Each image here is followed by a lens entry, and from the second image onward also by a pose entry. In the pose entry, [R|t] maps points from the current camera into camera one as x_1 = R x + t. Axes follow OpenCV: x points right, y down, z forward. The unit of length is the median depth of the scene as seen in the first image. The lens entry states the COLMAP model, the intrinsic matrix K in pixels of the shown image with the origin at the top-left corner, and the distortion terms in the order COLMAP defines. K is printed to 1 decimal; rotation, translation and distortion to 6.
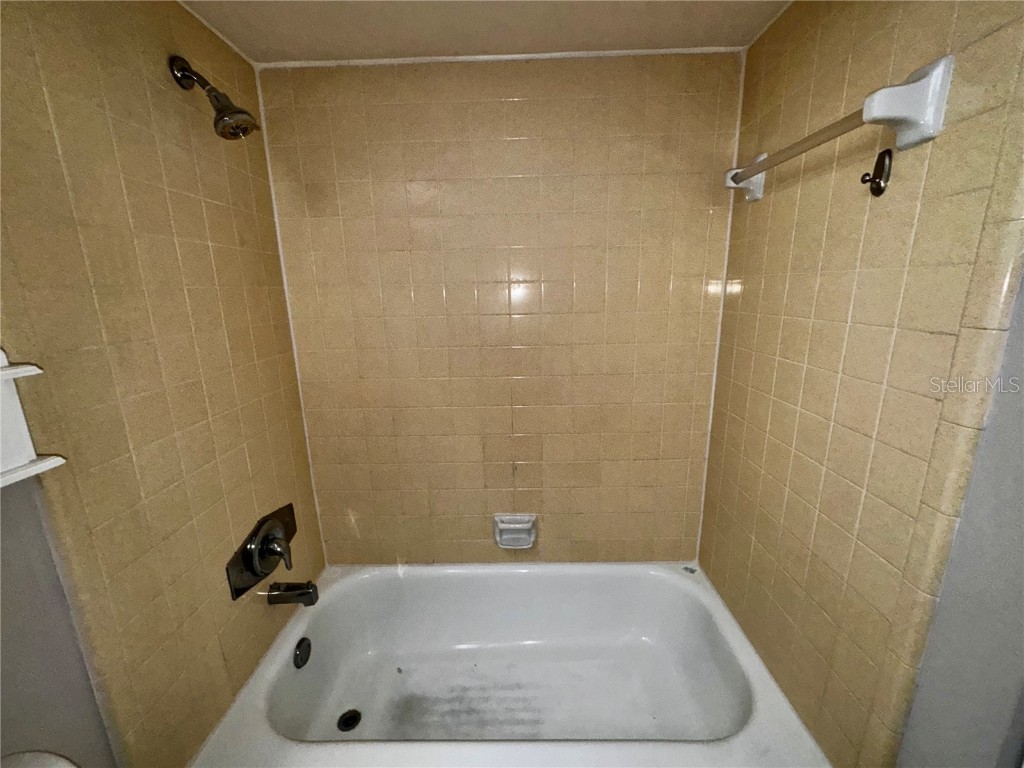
lens RADIAL K [[407.6, 0, 511.5], [0, 407.6, 382.3], [0, 0, 1]] dist [-0.001087, -0.000170]
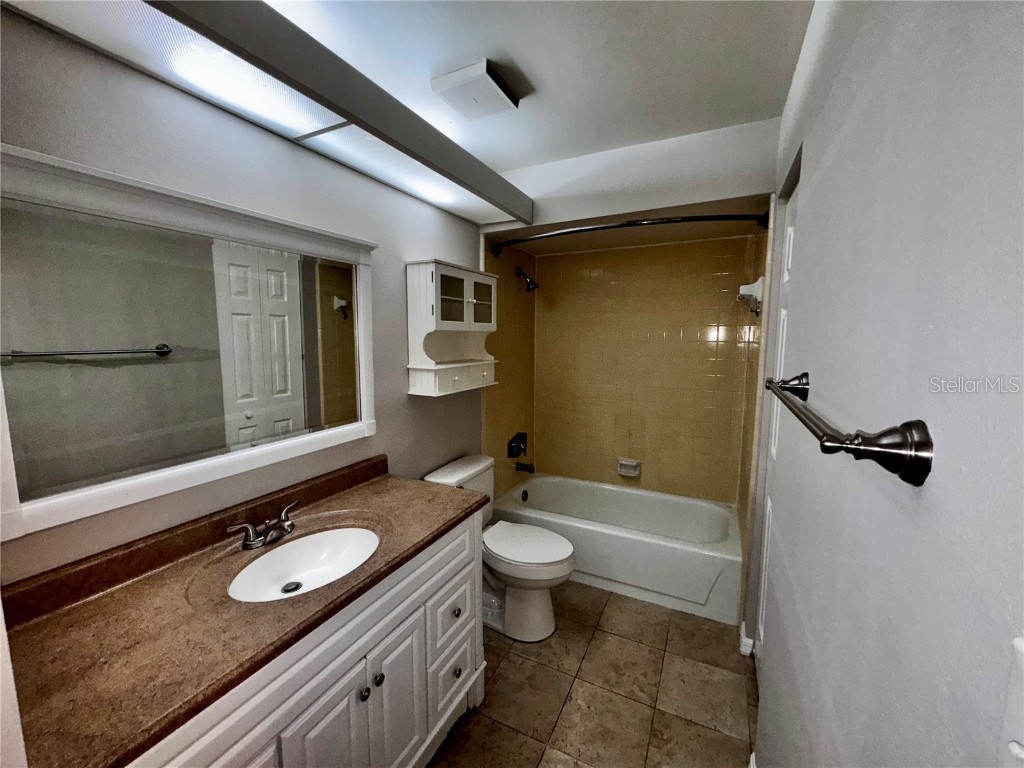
lens RADIAL K [[408.0, 0, 513.1], [0, 408.0, 382.2], [0, 0, 1]] dist [-0.001241, -0.000206]
pose [[0.901588, 0.070691, -0.426781, 0.339446], [-0.120614, 0.988514, -0.091065, 0.222203], [0.415441, 0.133579, 0.899758, -1.103863]]
